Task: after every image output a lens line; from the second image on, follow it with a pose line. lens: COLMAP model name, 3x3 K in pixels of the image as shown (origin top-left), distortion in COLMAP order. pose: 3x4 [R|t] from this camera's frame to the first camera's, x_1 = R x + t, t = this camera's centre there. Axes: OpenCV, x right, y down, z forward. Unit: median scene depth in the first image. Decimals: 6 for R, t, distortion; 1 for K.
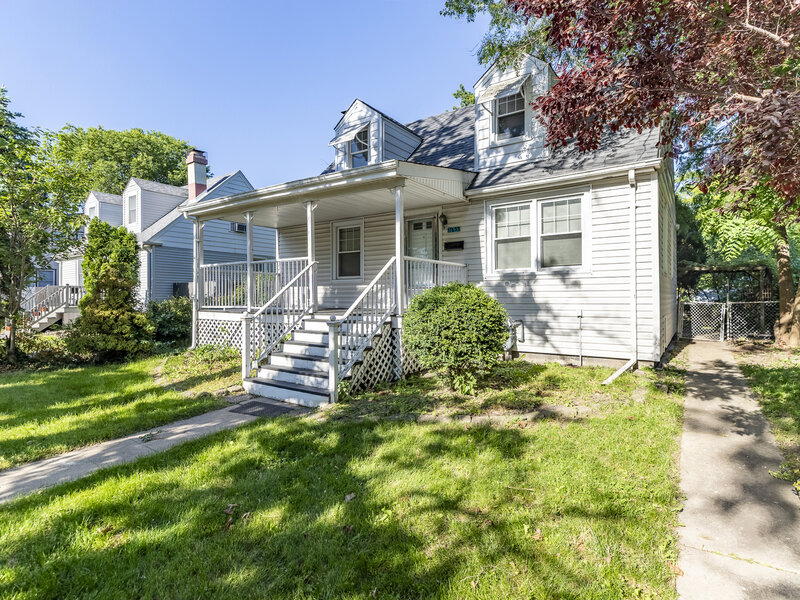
lens RADIAL K [[406.6, 0, 400.0], [0, 406.6, 300.0], [0, 0, 1]] dist [0.024285, 0.000049]
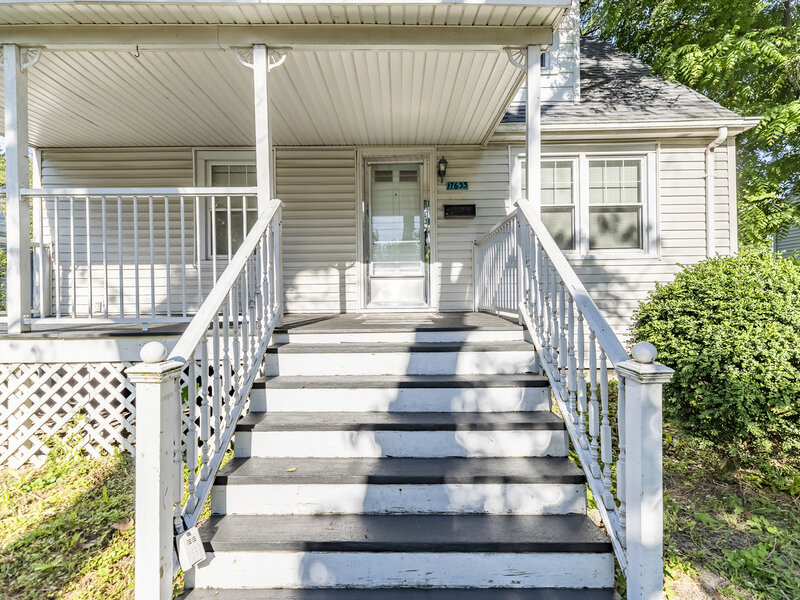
lens RADIAL K [[401.2, 0, 400.5], [0, 401.2, 295.1], [0, 0, 1]] dist [0.025647, -0.009636]
pose [[0.828832, -0.002769, 0.559491, -0.282026], [0.013181, 0.999807, -0.014578, 0.005226], [-0.559343, 0.019457, 0.828708, 0.514670]]
